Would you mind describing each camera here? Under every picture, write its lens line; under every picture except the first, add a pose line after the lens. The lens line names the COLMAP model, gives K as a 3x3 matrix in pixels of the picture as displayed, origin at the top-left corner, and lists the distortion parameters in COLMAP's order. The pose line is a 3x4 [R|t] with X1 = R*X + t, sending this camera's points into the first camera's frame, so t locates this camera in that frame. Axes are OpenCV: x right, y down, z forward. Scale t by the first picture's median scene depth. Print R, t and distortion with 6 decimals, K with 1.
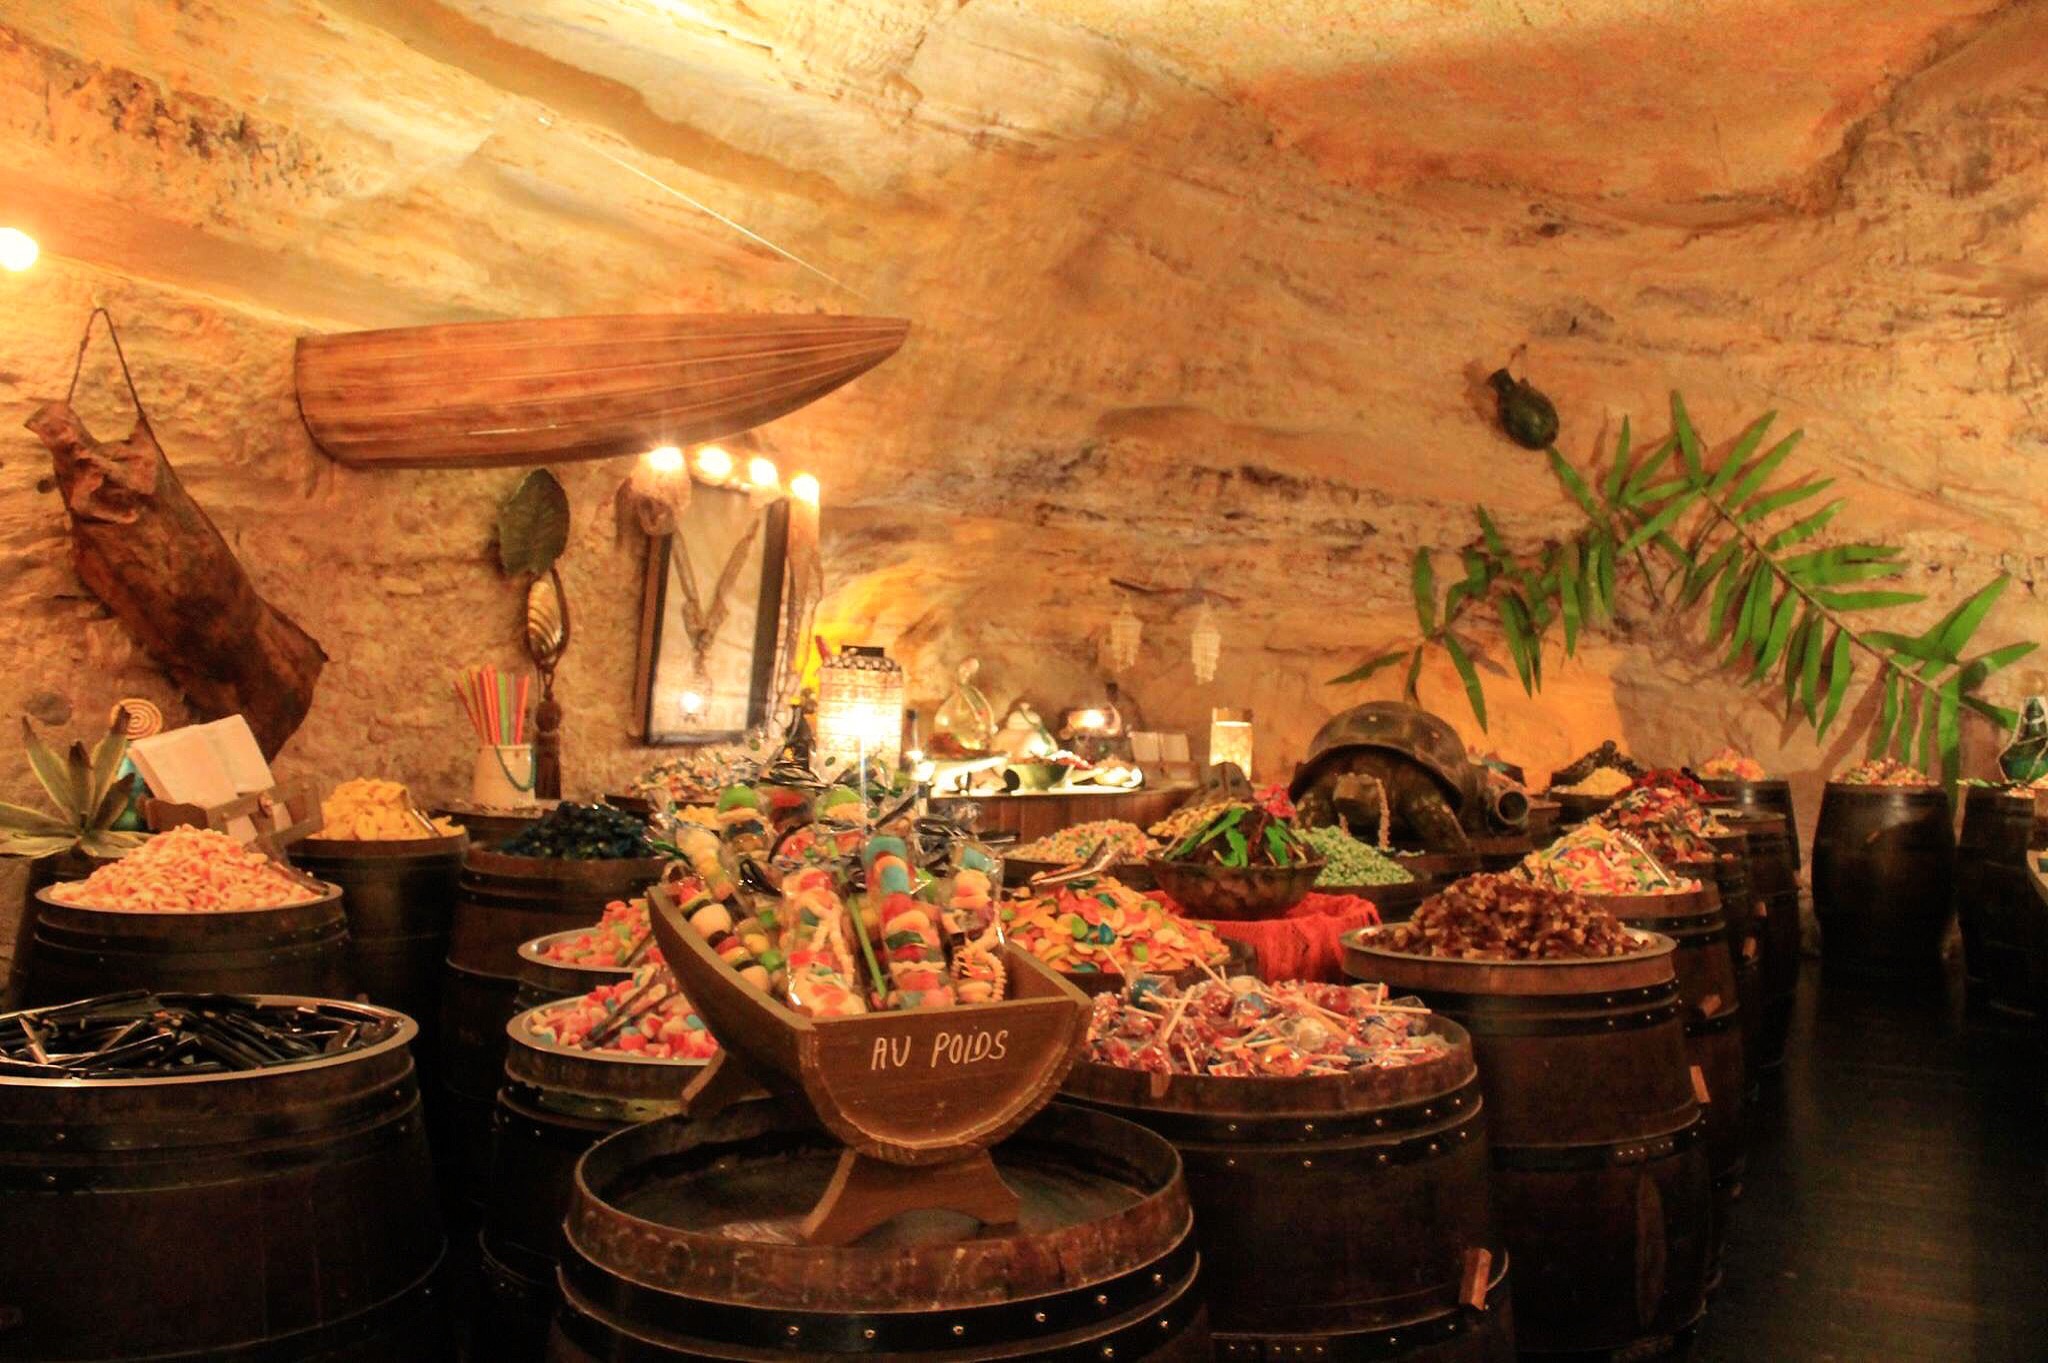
lens RADIAL K [[1733.0, 0, 1029.1], [0, 1733.0, 666.7], [0, 0, 1]] dist [-0.174898, 0.168755]
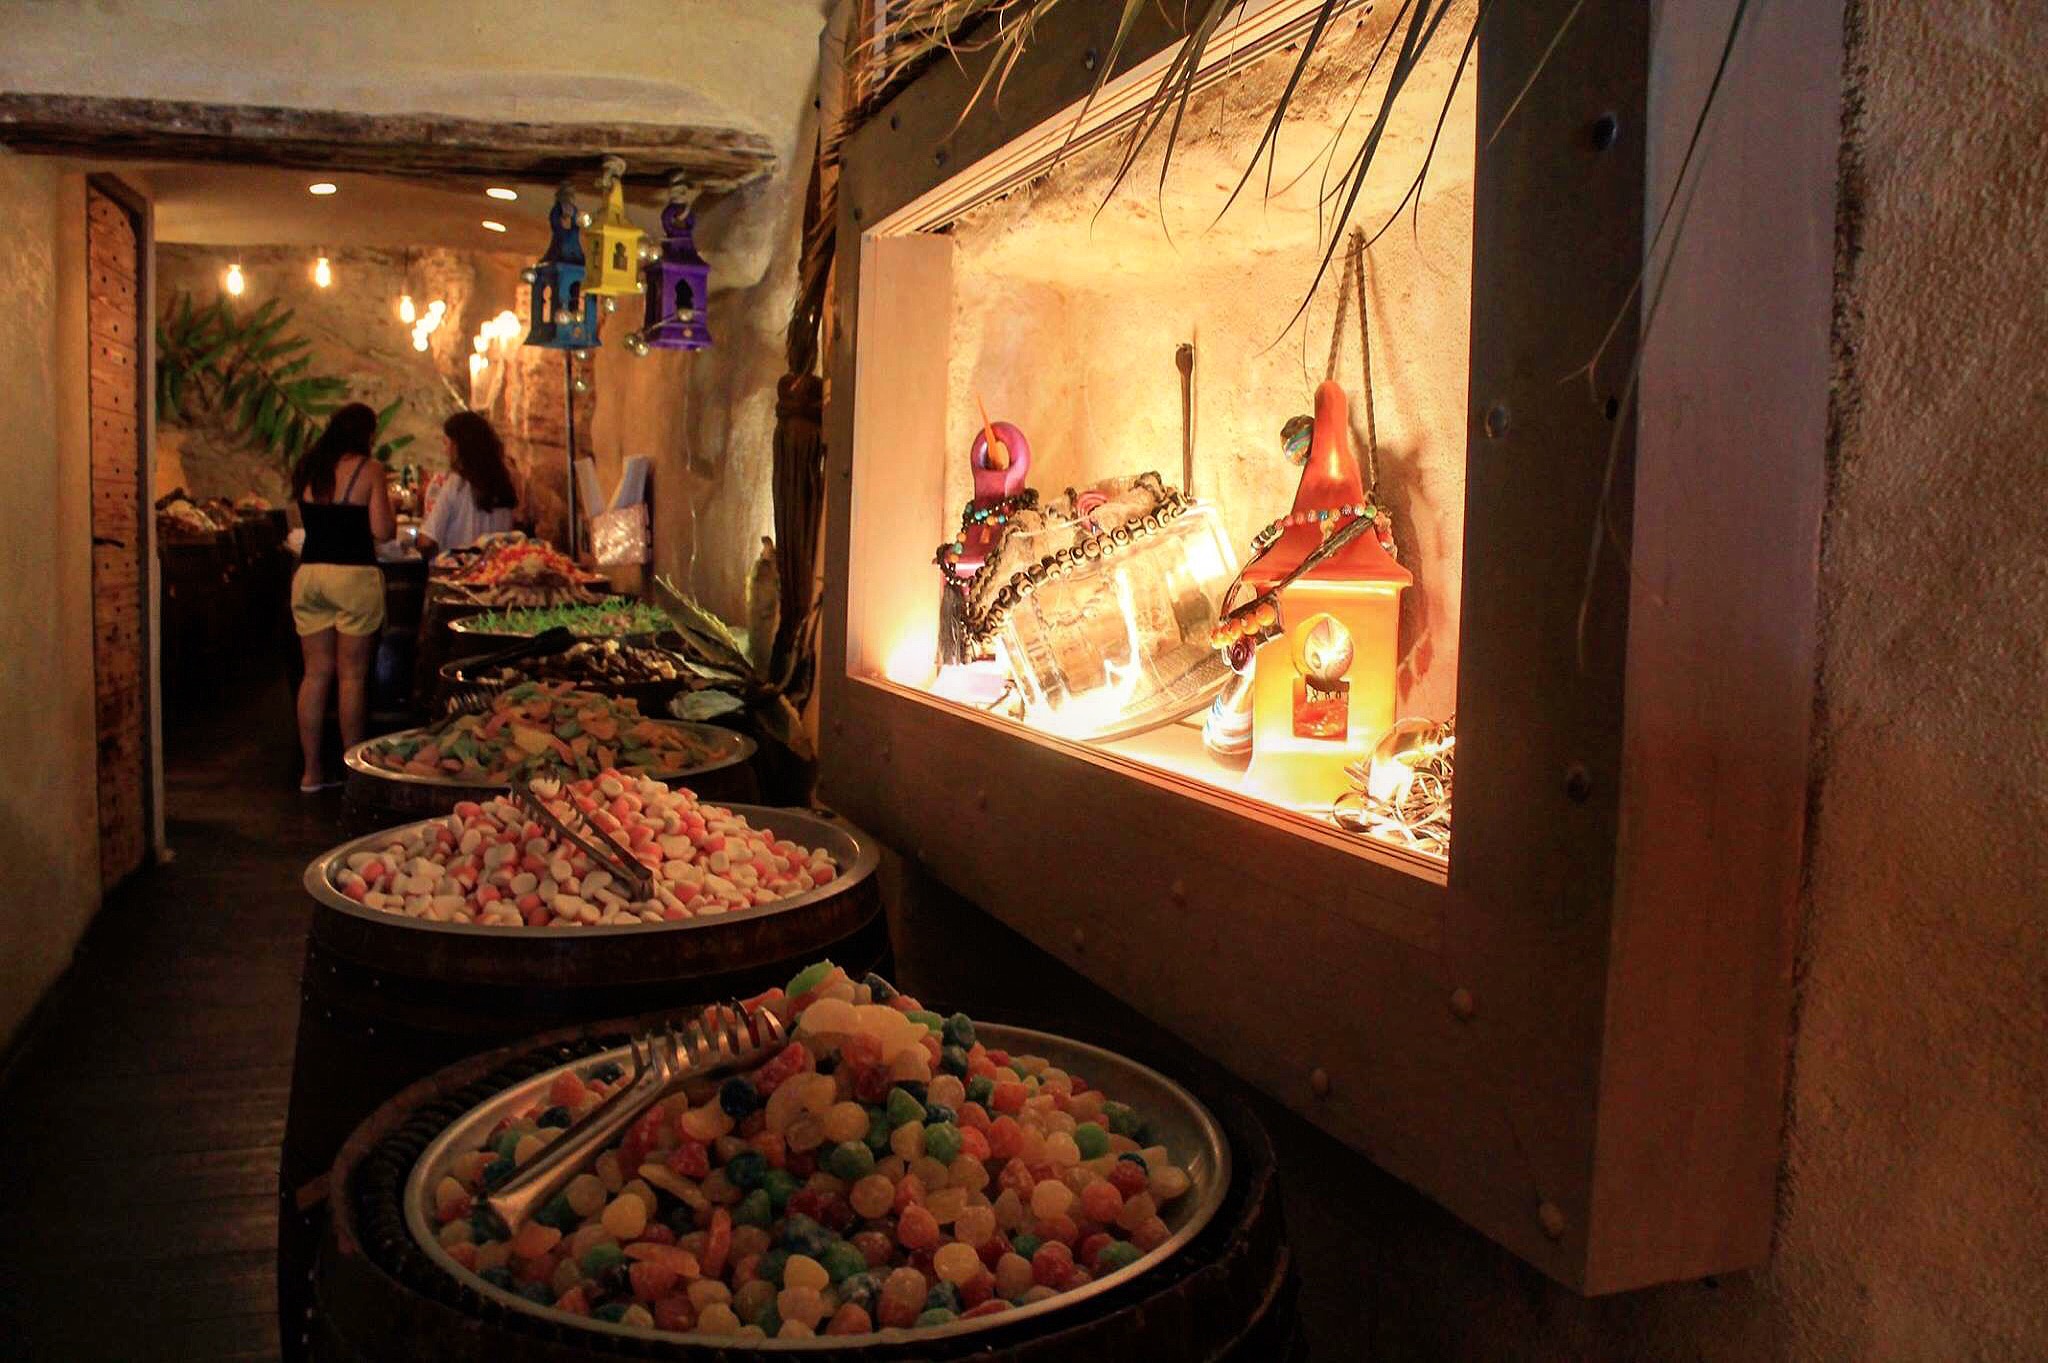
lens RADIAL K [[1733.0, 0, 1029.1], [0, 1733.0, 666.7], [0, 0, 1]] dist [-0.174898, 0.168755]
pose [[0.690309, -0.063200, 0.720749, -0.290391], [-0.034270, 0.992203, 0.119825, -0.008308], [-0.722703, -0.107416, 0.682761, -0.777388]]
